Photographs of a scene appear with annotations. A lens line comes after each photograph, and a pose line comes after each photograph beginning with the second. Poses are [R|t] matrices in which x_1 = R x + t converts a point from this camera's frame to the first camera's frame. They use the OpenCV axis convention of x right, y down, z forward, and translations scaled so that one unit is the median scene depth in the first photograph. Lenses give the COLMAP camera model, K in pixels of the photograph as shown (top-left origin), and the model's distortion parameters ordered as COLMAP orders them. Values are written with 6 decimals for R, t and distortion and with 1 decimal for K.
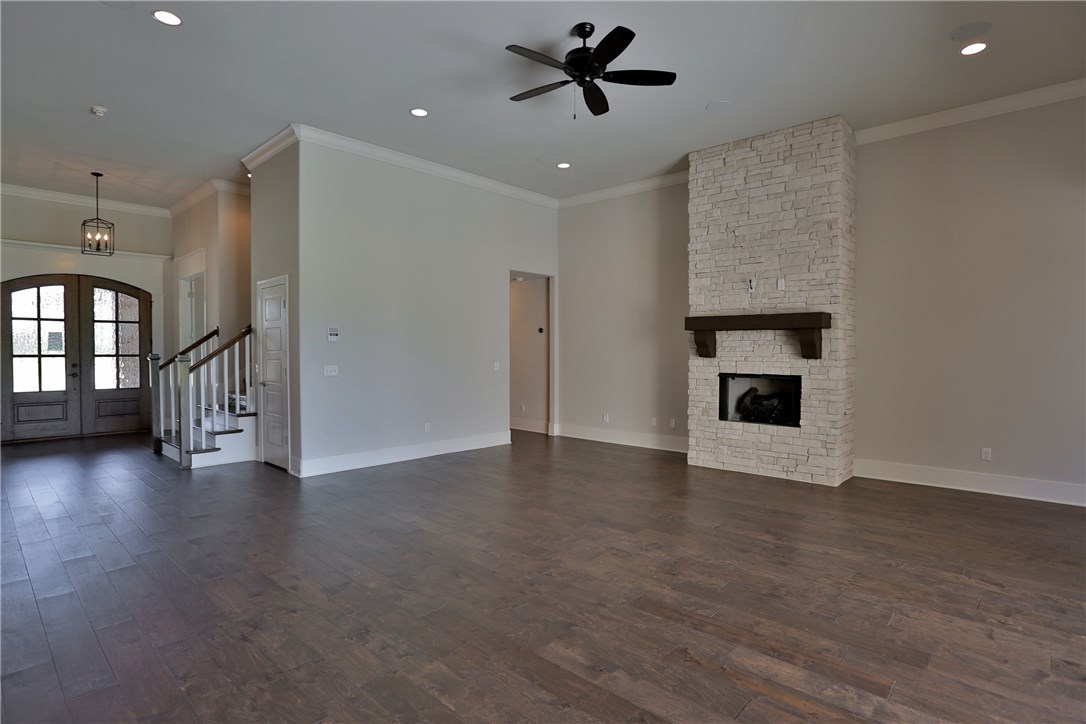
lens RADIAL K [[551.9, 0, 543.0], [0, 551.9, 362.0], [0, 0, 1]] dist [-0.046685, 0.013686]
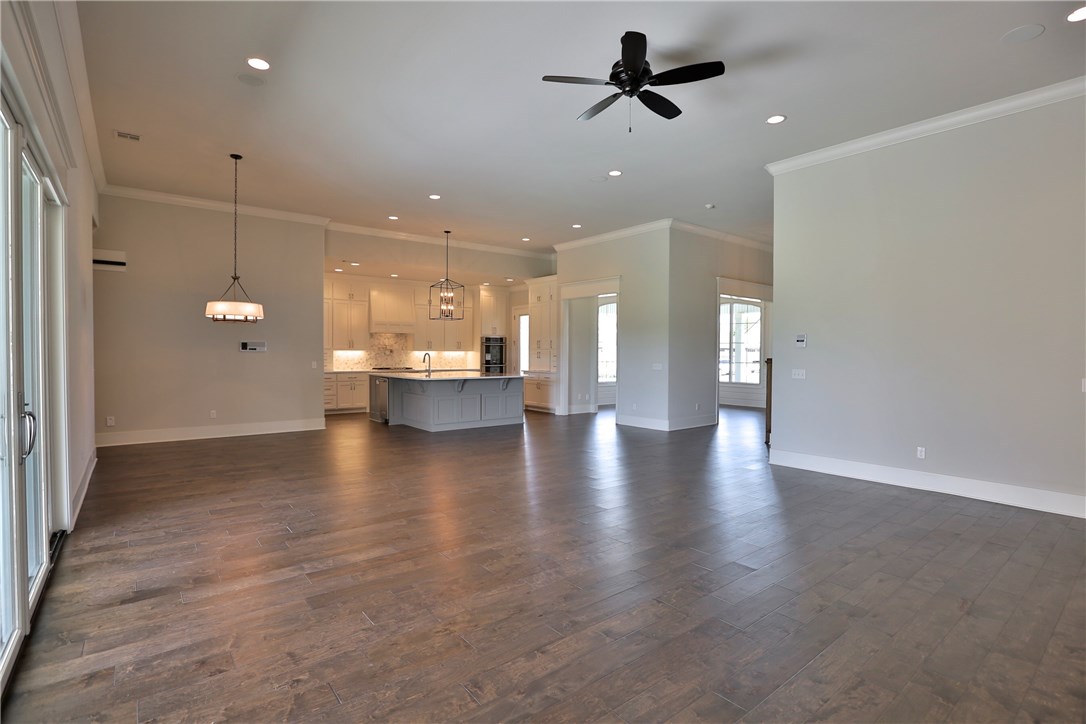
lens RADIAL K [[524.4, 0, 543.0], [0, 524.4, 362.0], [0, 0, 1]] dist [-0.048651, 0.018863]
pose [[-0.151359, 0.016165, -0.988347, 1.069566], [-0.027657, 0.999406, 0.020581, -0.020958], [0.988092, 0.030450, -0.150822, 1.006956]]
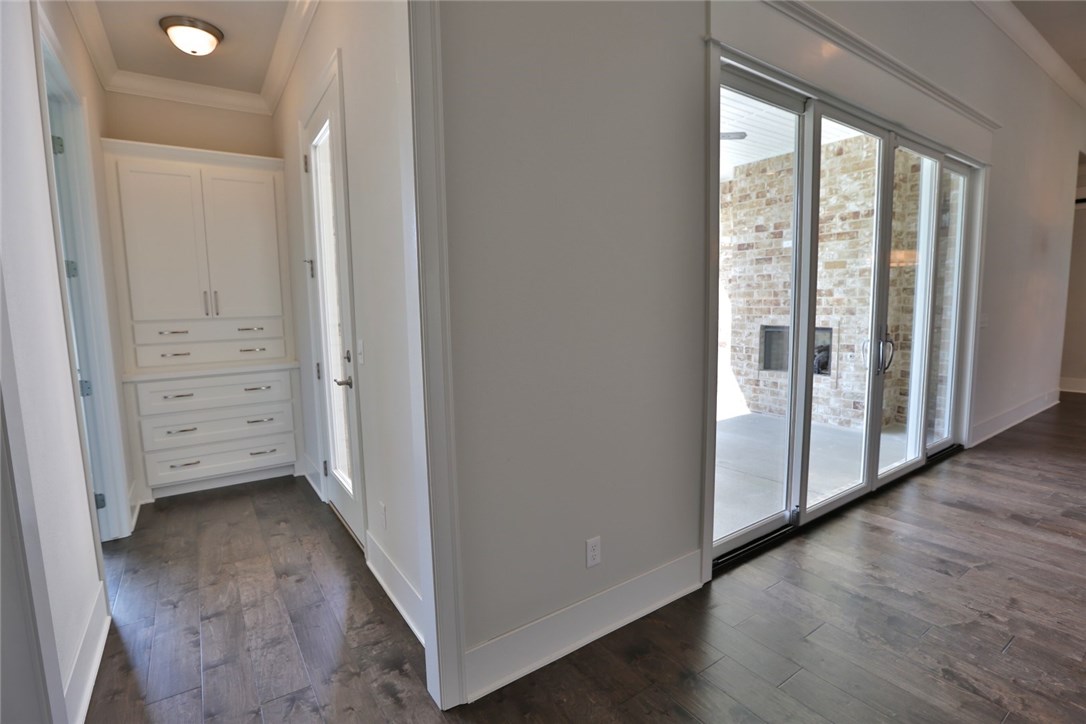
lens RADIAL K [[518.4, 0, 546.7], [0, 518.4, 360.9], [0, 0, 1]] dist [-0.045041, 0.013343]
pose [[-0.974828, -0.004271, 0.222917, 0.932496], [0.026322, 0.990620, 0.134087, -0.028158], [-0.221399, 0.136579, -0.965572, 1.275115]]
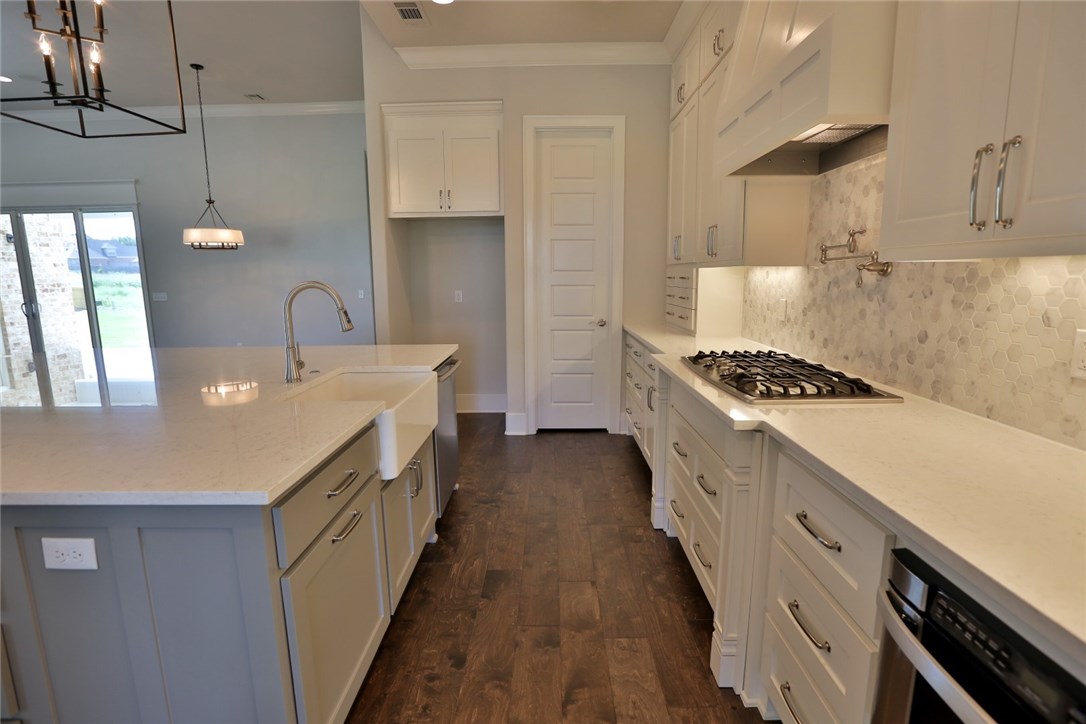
lens RADIAL K [[524.4, 0, 543.0], [0, 524.4, 362.0], [0, 0, 1]] dist [-0.048651, 0.018863]
pose [[-0.668885, -0.115632, 0.734317, -2.193363], [0.031094, 0.982611, 0.183054, -0.006309], [-0.742715, 0.145274, -0.653659, 0.157452]]
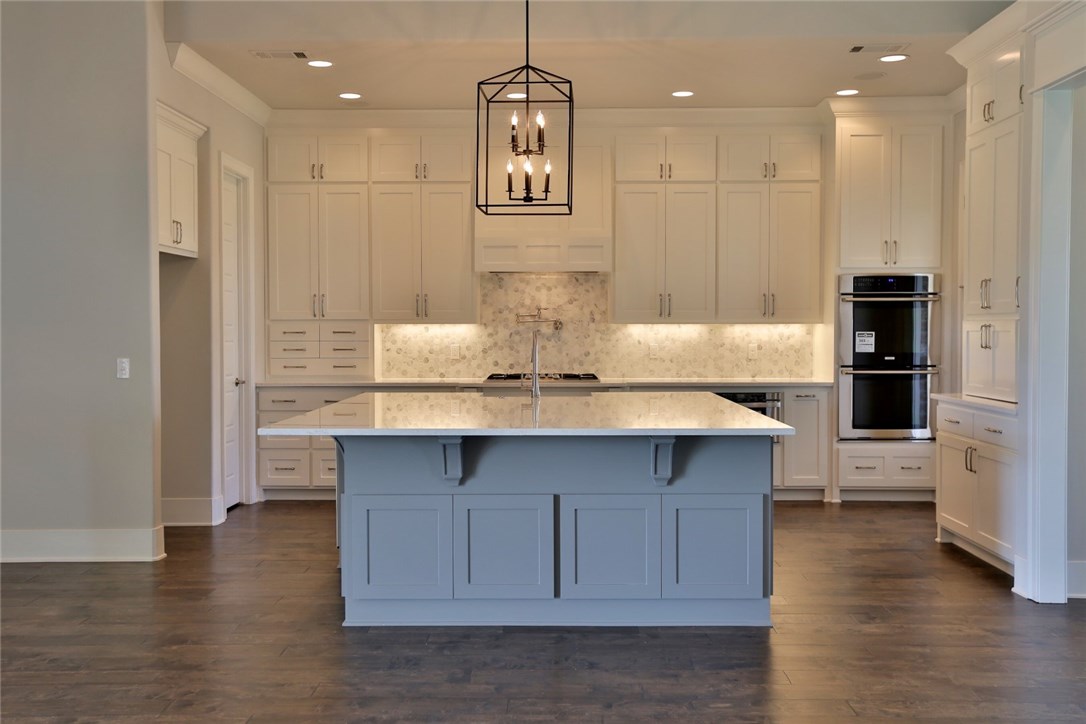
lens RADIAL K [[1086.2, 0, 543.0], [0, 1086.2, 362.0], [0, 0, 1]] dist [-0.004528, 0.001674]
pose [[-0.746991, 0.021152, -0.664498, -0.456732], [-0.015682, 0.998655, 0.049418, -0.031404], [0.664649, 0.047336, -0.745655, 1.292465]]
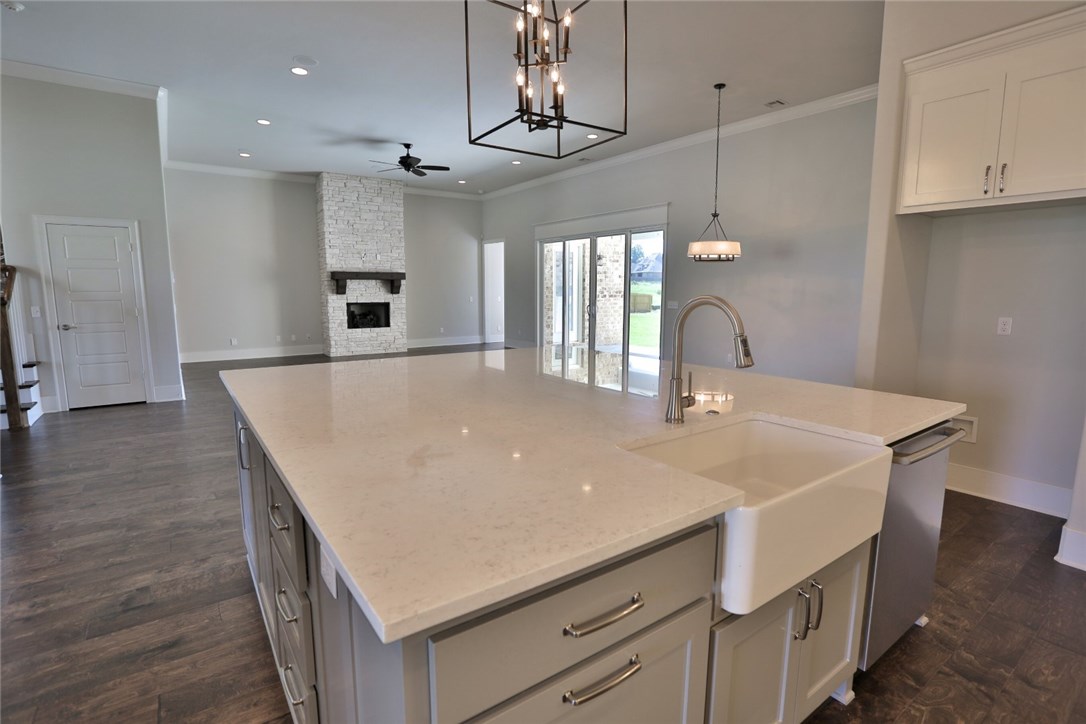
lens RADIAL K [[518.4, 0, 546.7], [0, 518.4, 360.9], [0, 0, 1]] dist [-0.045041, 0.013343]
pose [[0.201690, -0.133525, 0.970305, -2.043412], [0.020051, 0.991019, 0.132208, -0.002479], [-0.979244, -0.007209, 0.202556, 0.006438]]
